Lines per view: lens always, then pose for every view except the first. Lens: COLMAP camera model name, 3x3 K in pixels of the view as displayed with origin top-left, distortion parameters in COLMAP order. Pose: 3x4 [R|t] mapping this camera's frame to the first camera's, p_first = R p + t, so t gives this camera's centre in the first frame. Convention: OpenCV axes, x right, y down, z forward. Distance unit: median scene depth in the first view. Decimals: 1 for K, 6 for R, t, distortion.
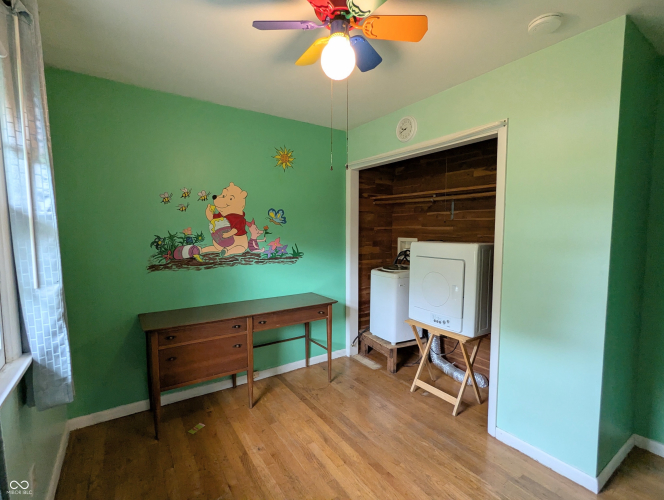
lens RADIAL K [[317.8, 0, 331.9], [0, 317.8, 251.0], [0, 0, 1]] dist [0.005612, -0.000546]
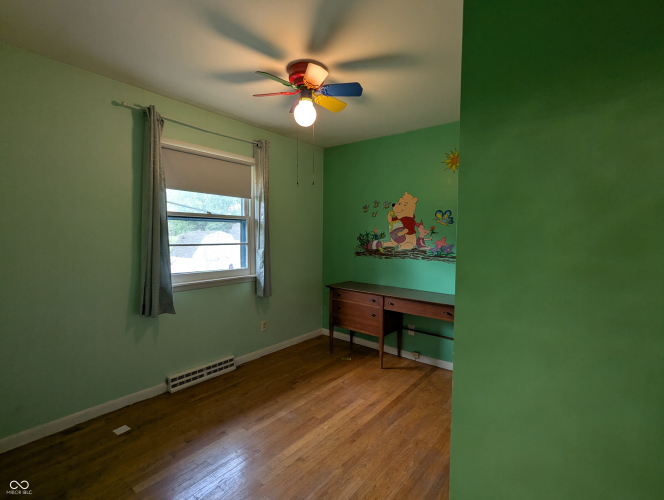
lens RADIAL K [[317.8, 0, 331.1], [0, 317.8, 249.6], [0, 0, 1]] dist [0.005612, -0.000546]
pose [[0.287788, 0.049261, -0.956426, 0.814961], [-0.079953, 0.996426, 0.027264, 0.000303], [0.954351, 0.068623, 0.290698, 0.373923]]
